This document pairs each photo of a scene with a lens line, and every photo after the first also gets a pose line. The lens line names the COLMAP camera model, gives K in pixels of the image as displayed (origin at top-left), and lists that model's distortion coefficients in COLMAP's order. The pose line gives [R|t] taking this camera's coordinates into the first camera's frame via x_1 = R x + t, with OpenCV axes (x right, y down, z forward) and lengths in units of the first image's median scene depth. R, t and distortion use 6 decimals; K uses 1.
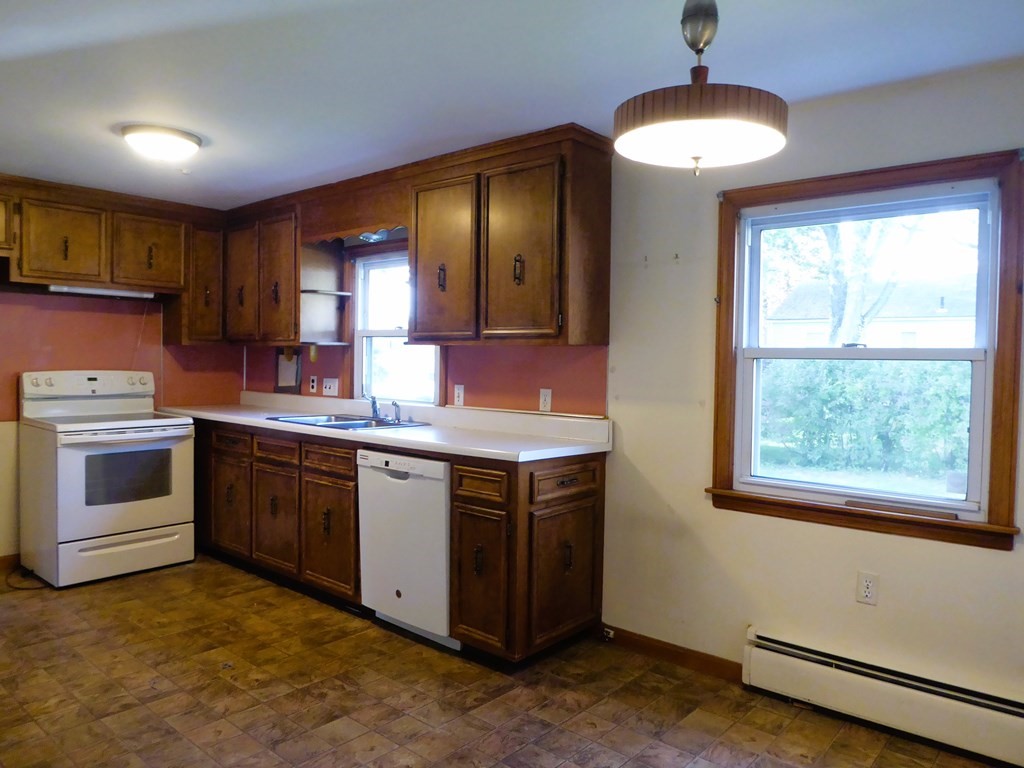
lens RADIAL K [[712.0, 0, 528.6], [0, 712.0, 385.1], [0, 0, 1]] dist [-0.017270, 0.000420]
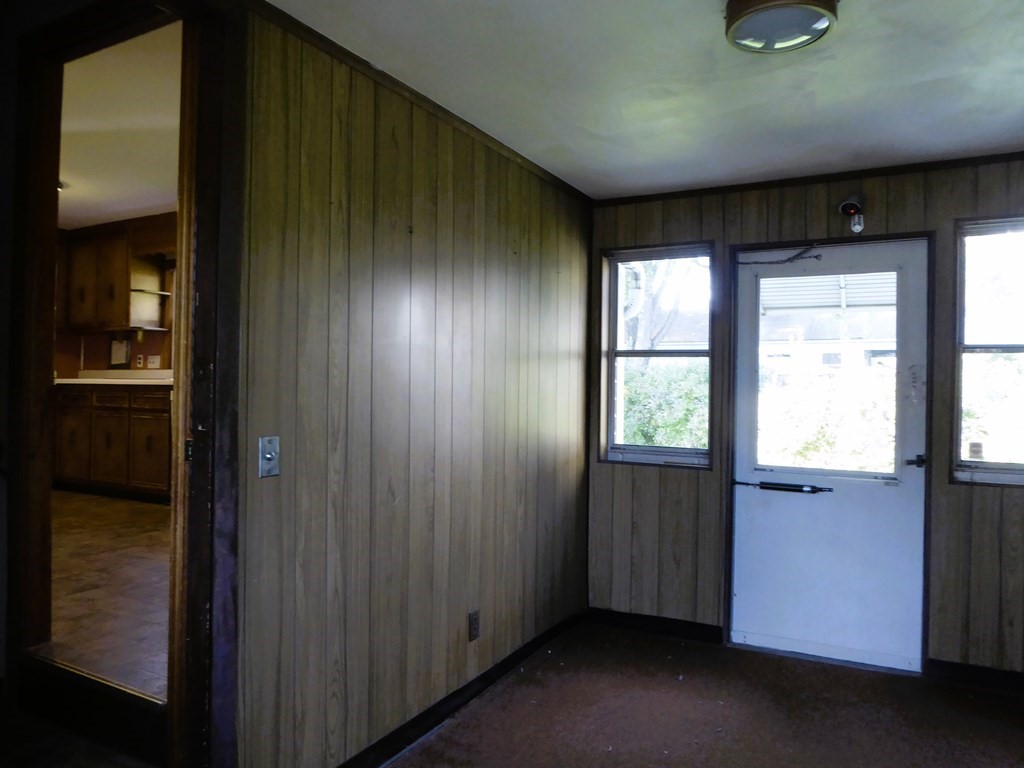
lens RADIAL K [[712.0, 0, 528.6], [0, 712.0, 385.1], [0, 0, 1]] dist [-0.017270, 0.000420]
pose [[0.978805, -0.000015, 0.204796, 0.170617], [0.008393, 0.999163, -0.040044, 0.125422], [-0.204624, 0.040914, 0.977985, -0.551204]]
